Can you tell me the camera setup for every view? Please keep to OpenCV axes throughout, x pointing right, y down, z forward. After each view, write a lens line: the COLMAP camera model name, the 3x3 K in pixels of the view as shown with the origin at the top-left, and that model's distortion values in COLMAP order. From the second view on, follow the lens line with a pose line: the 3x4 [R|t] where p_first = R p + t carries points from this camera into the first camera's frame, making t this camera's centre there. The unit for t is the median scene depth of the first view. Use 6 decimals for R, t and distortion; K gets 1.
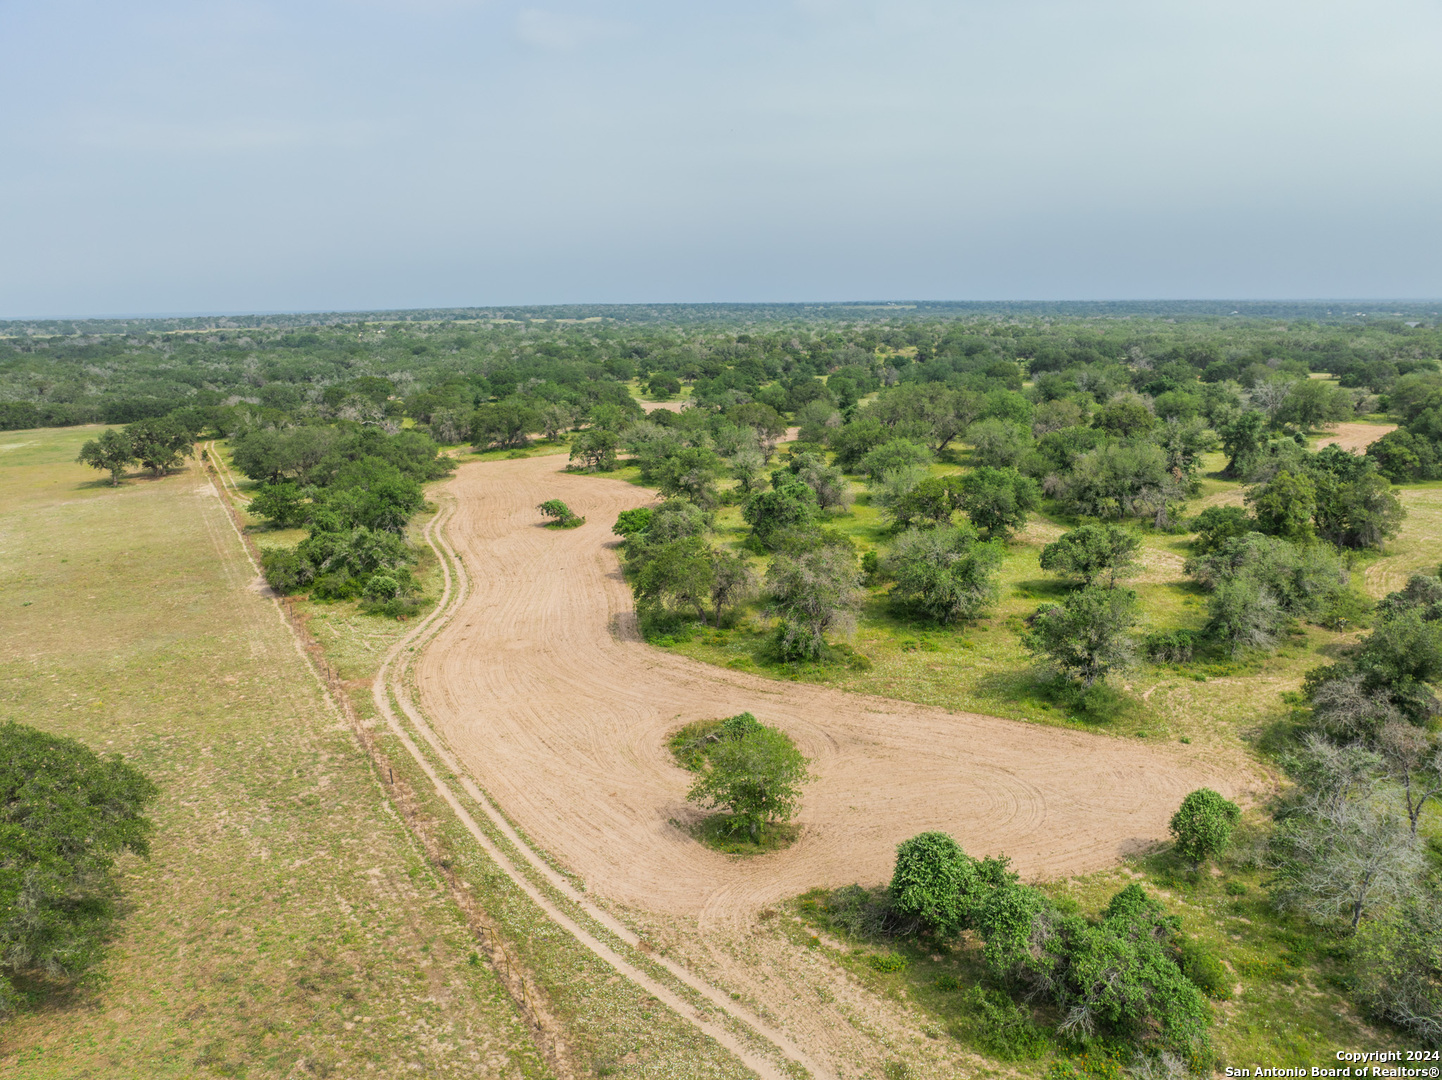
lens RADIAL K [[1015.9, 0, 720.1], [0, 1015.9, 540.4], [0, 0, 1]] dist [-0.039485, 0.015136]
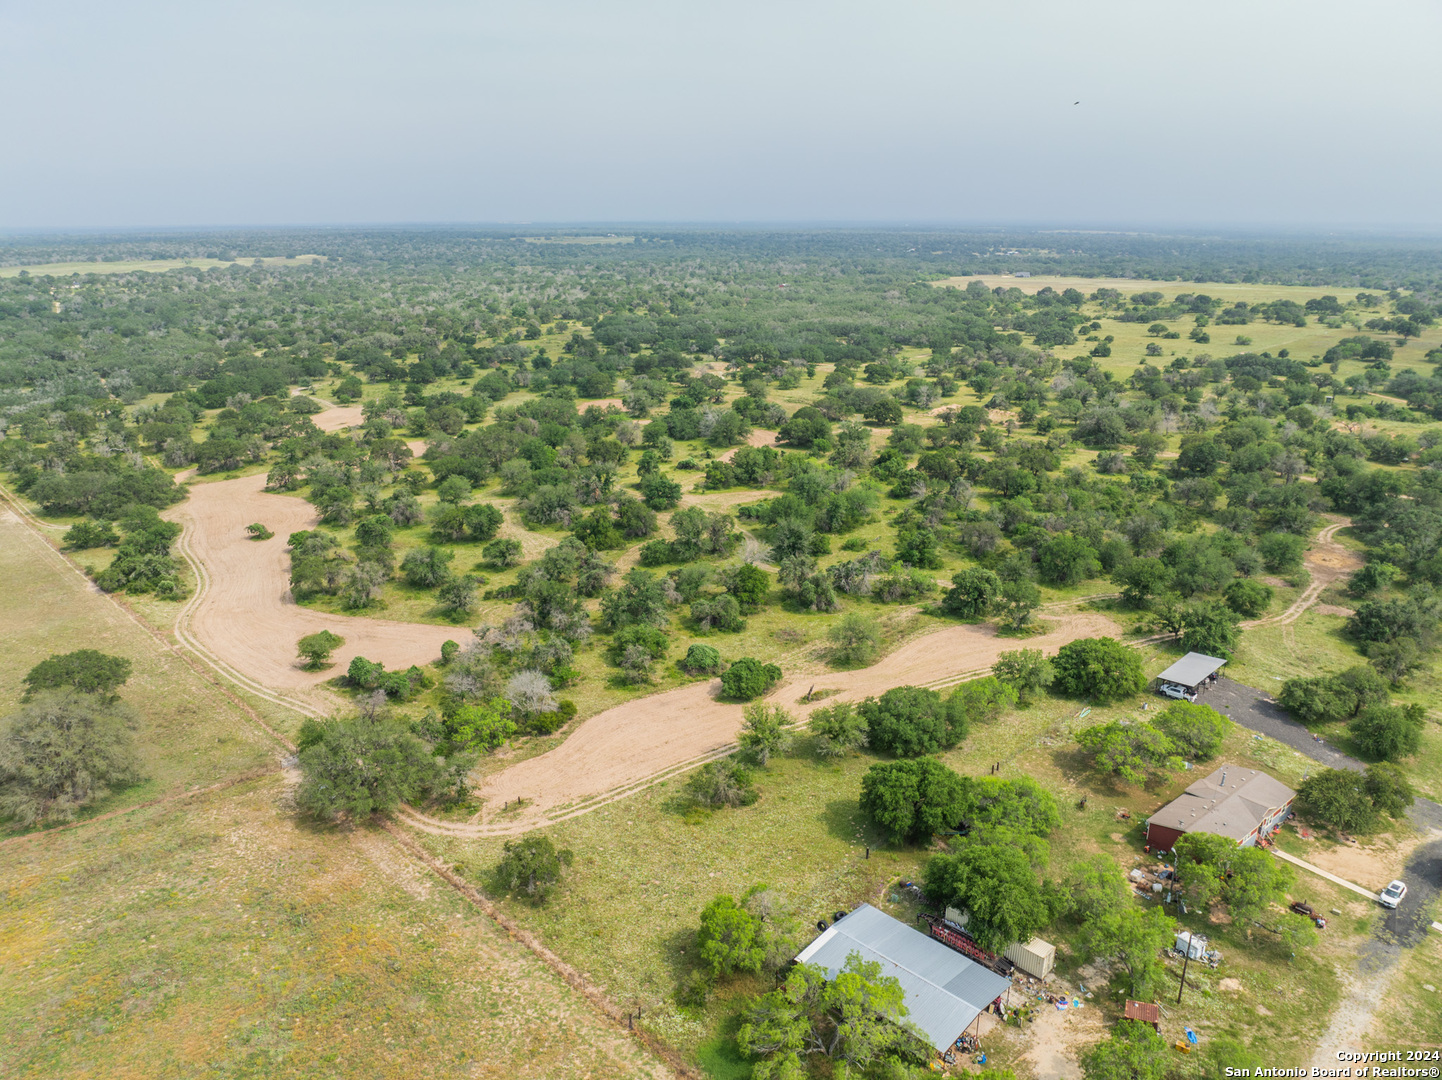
lens RADIAL K [[1015.9, 0, 720.4], [0, 1015.9, 538.1], [0, 0, 1]] dist [-0.039485, 0.015136]
pose [[0.968782, -0.064532, 0.239368, 0.268669], [0.045554, 0.995425, 0.083992, -0.165885], [-0.243693, -0.070466, 0.967289, -1.211085]]
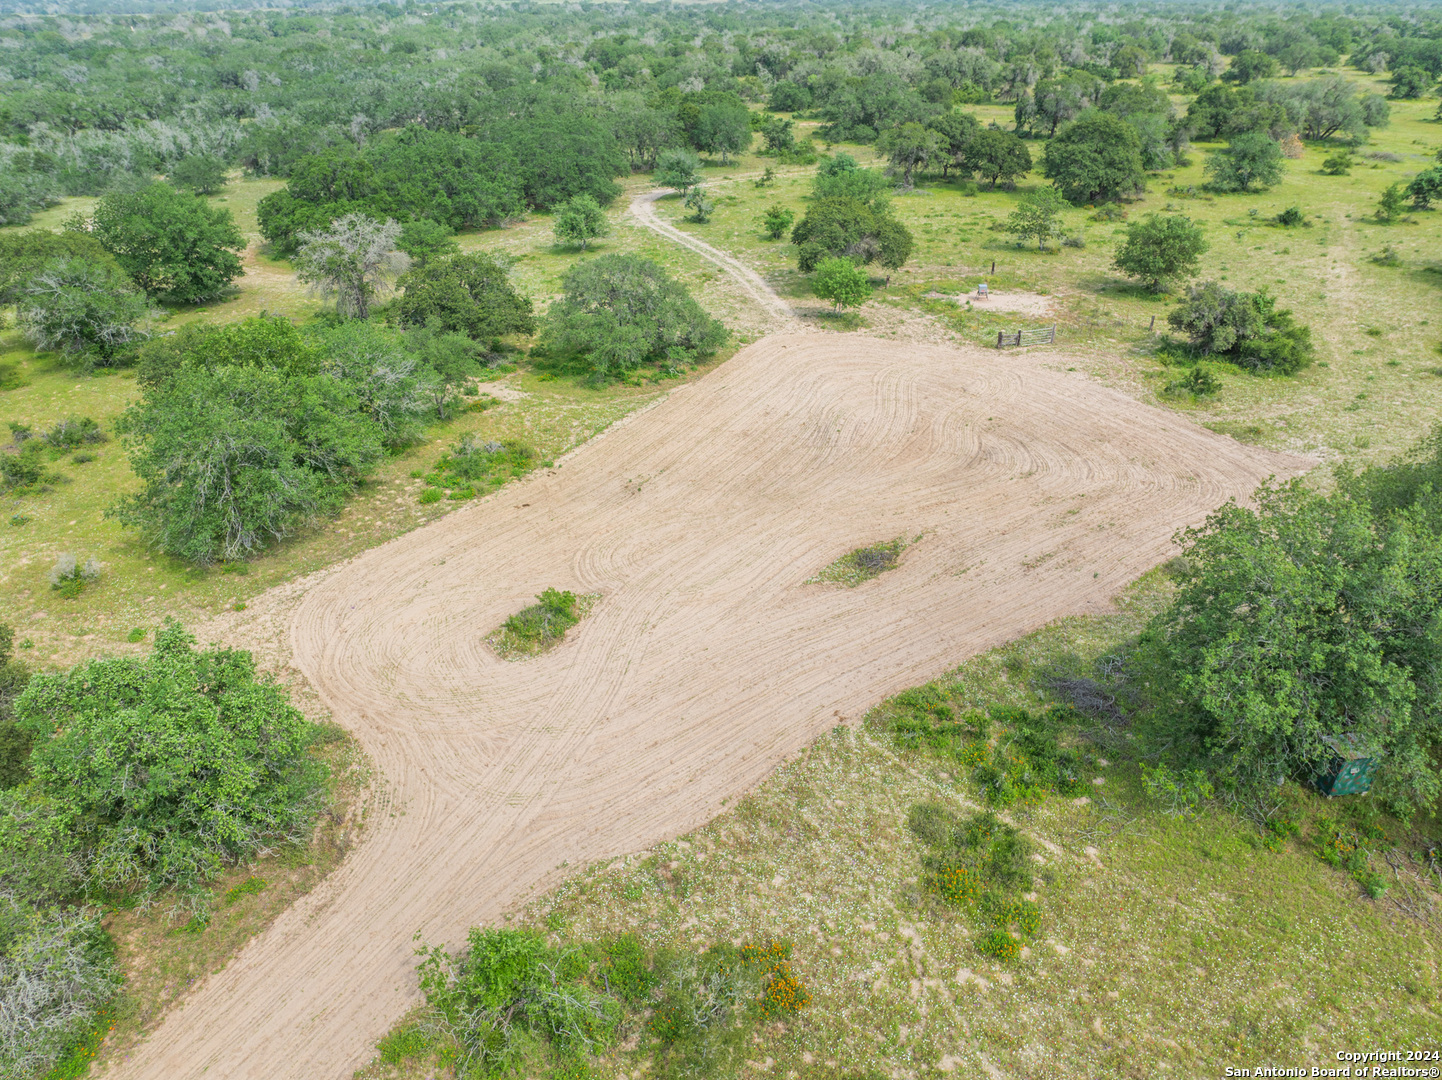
lens RADIAL K [[1015.9, 0, 719.7], [0, 1015.9, 537.6], [0, 0, 1]] dist [-0.039485, 0.015136]
pose [[0.991874, 0.069109, -0.106813, -0.172075], [-0.037663, 0.961466, 0.272333, -0.459812], [0.121518, -0.266097, 0.956256, 2.221295]]
